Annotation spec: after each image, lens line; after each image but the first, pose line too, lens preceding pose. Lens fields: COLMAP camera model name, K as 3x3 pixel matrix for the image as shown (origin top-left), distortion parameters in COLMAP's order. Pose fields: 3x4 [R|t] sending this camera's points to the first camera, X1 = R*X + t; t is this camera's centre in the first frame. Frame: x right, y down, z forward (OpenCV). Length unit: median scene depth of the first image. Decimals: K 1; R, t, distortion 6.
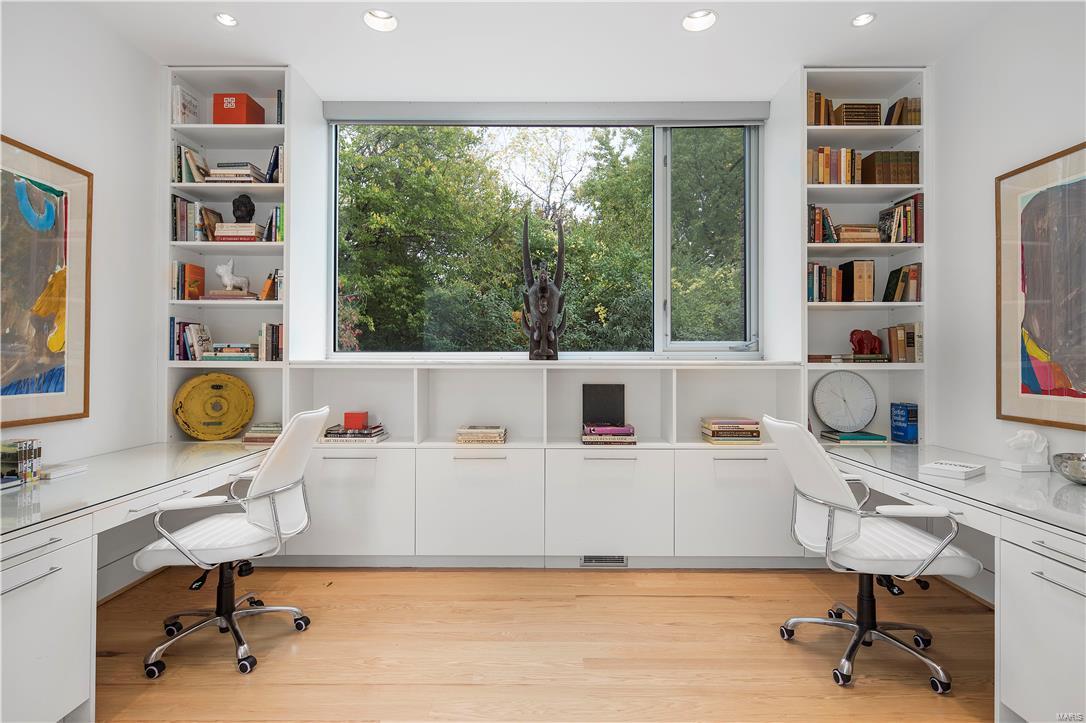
lens RADIAL K [[525.7, 0, 542.8], [0, 525.7, 355.6], [0, 0, 1]] dist [-0.005291, -0.001207]
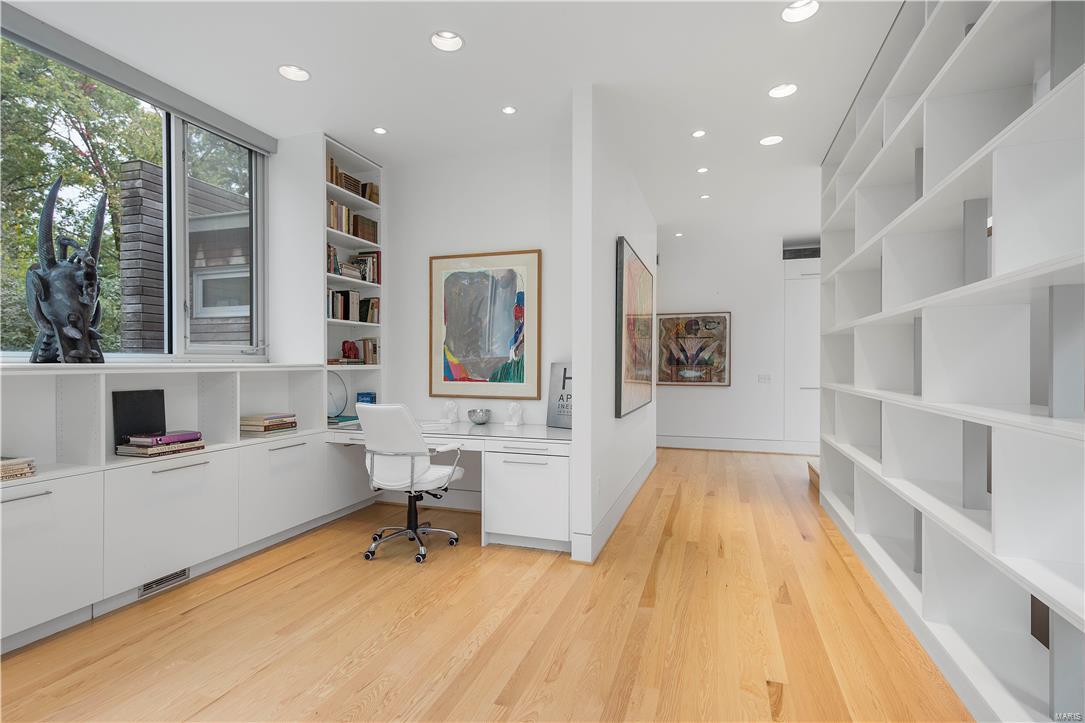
lens RADIAL K [[535.5, 0, 542.5], [0, 535.5, 361.5], [0, 0, 1]] dist [0.001638, 0.000169]
pose [[0.307207, 0.001424, 0.951642, -0.586179], [-0.008628, 0.999962, 0.001289, -0.001269], [-0.951604, -0.008607, 0.307207, 0.086080]]
